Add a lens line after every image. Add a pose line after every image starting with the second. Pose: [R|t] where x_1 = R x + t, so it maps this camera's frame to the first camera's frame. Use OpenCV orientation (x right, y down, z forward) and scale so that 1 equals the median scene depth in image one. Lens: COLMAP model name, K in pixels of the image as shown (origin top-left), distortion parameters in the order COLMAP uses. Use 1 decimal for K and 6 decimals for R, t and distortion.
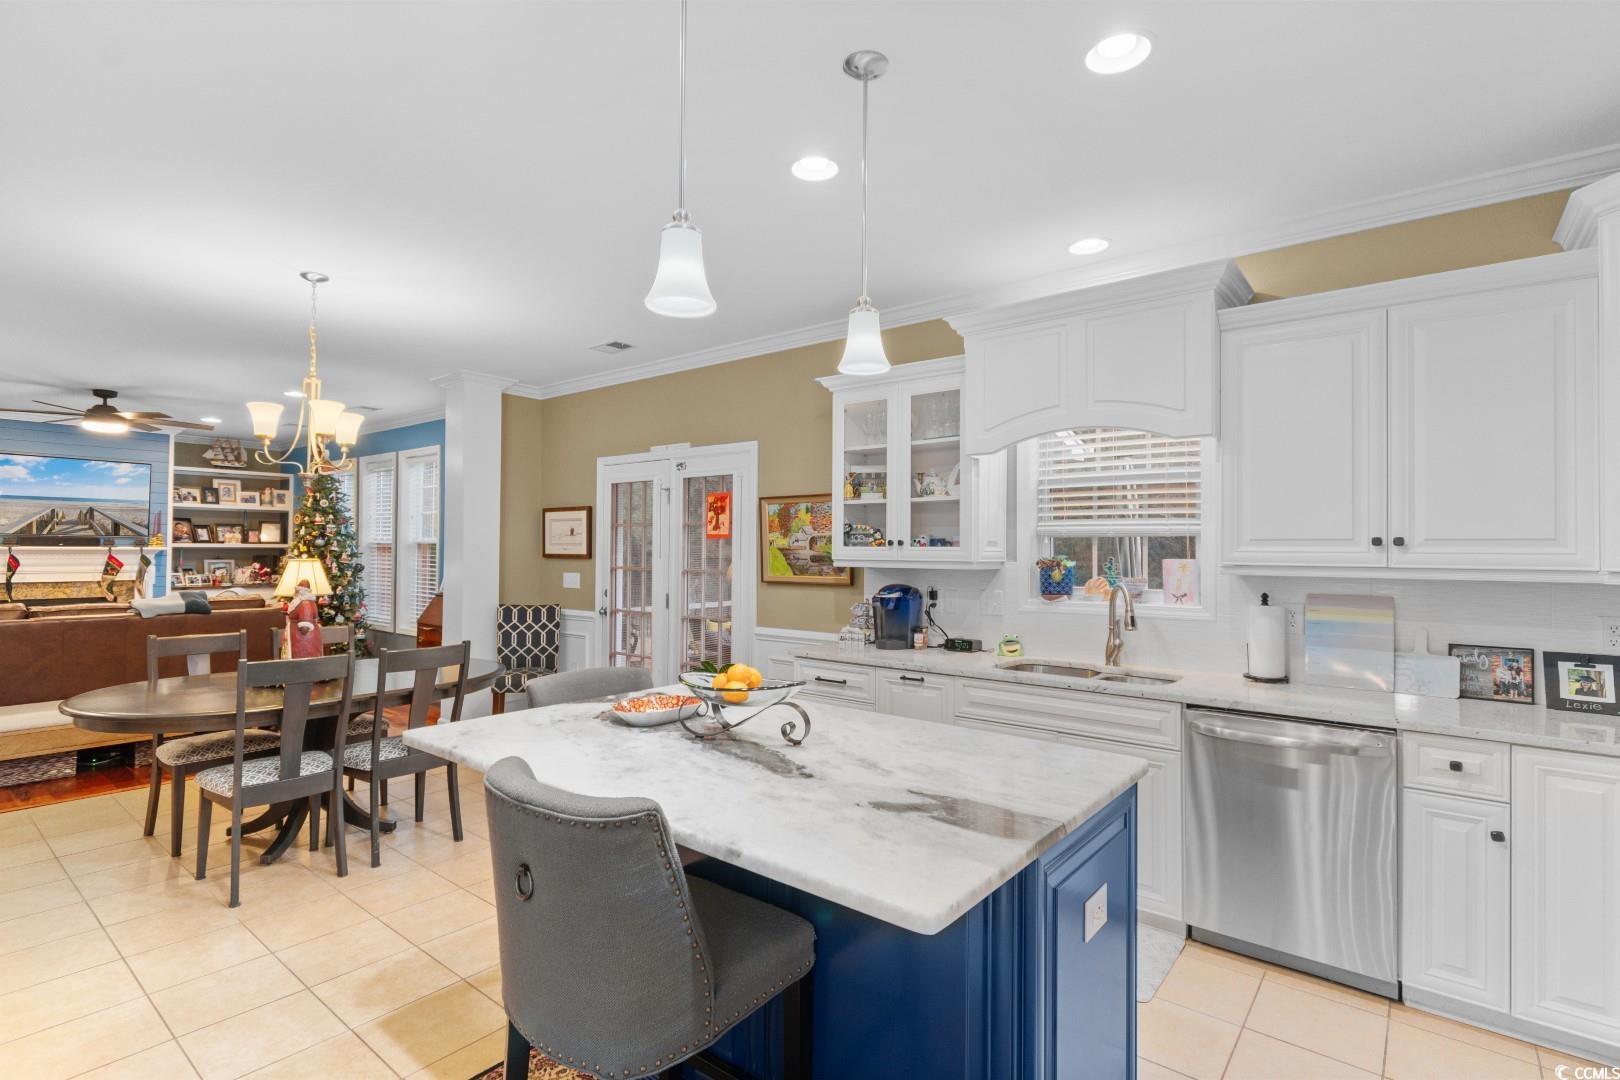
lens RADIAL K [[762.9, 0, 819.1], [0, 762.9, 539.0], [0, 0, 1]] dist [0.001259, -0.004585]
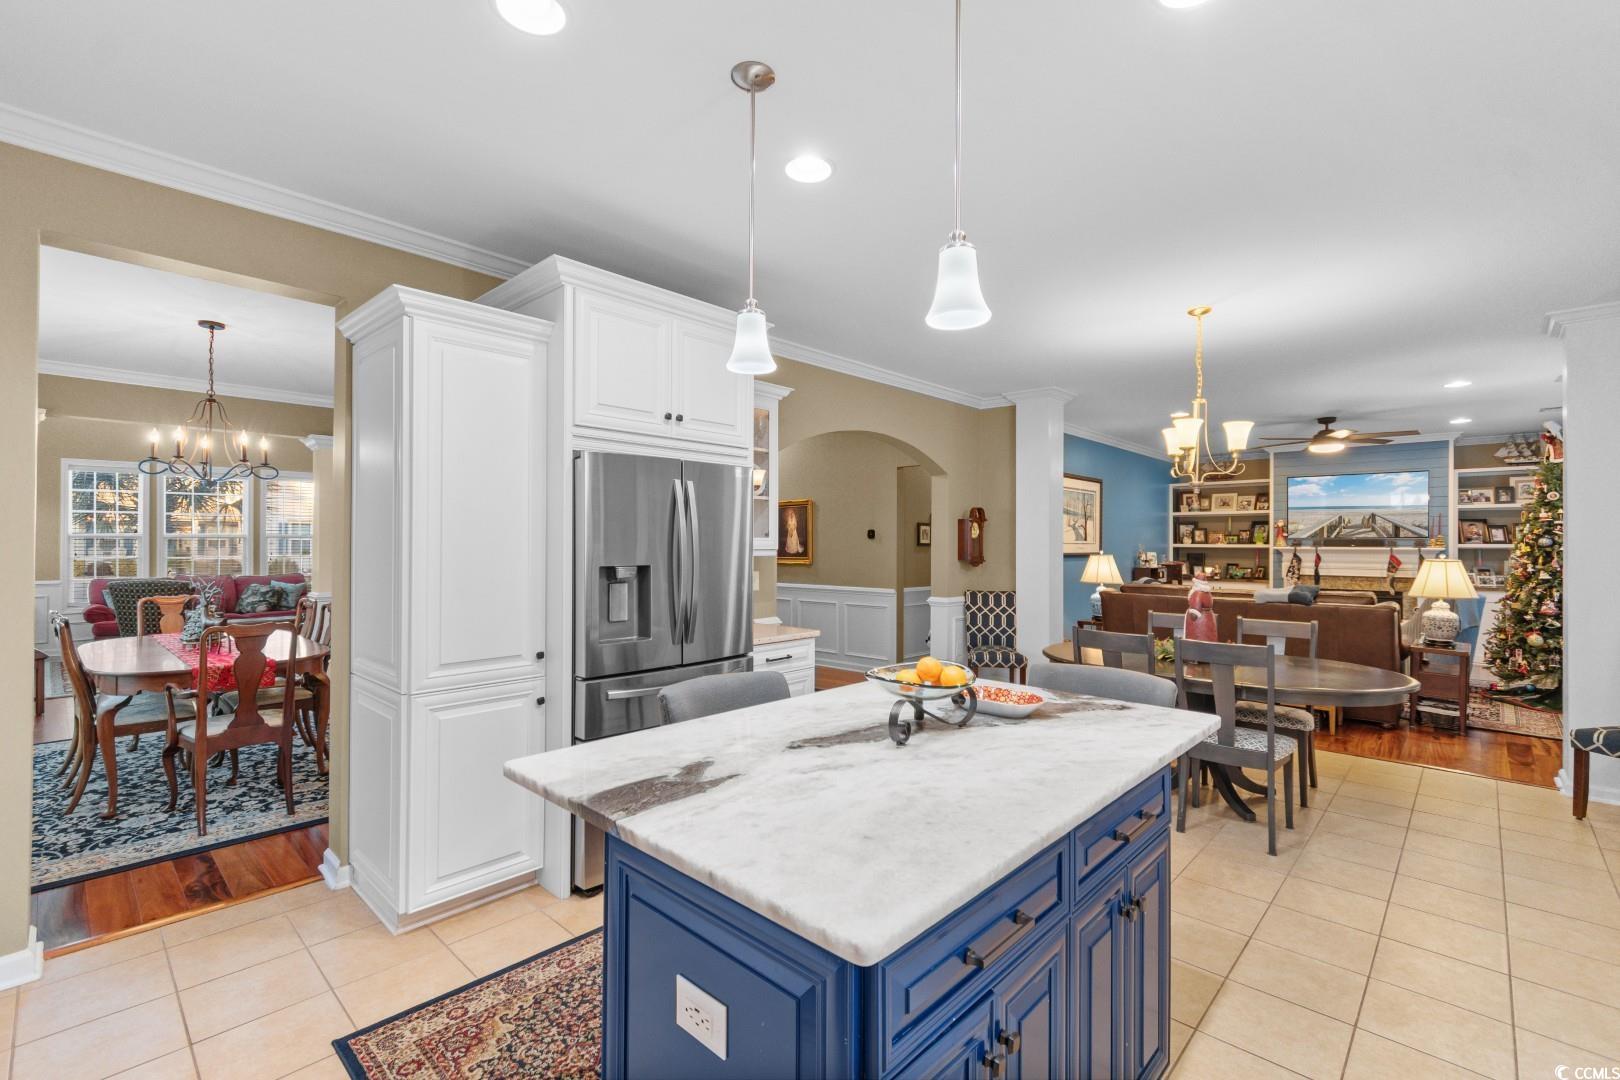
lens RADIAL K [[723.3, 0, 824.6], [0, 723.3, 537.0], [0, 0, 1]] dist [-0.000752, -0.000028]
pose [[-0.073698, -0.015288, -0.997163, 0.289313], [0.008179, 0.999840, -0.015934, 0.006827], [0.997247, -0.009330, -0.073561, 0.316543]]
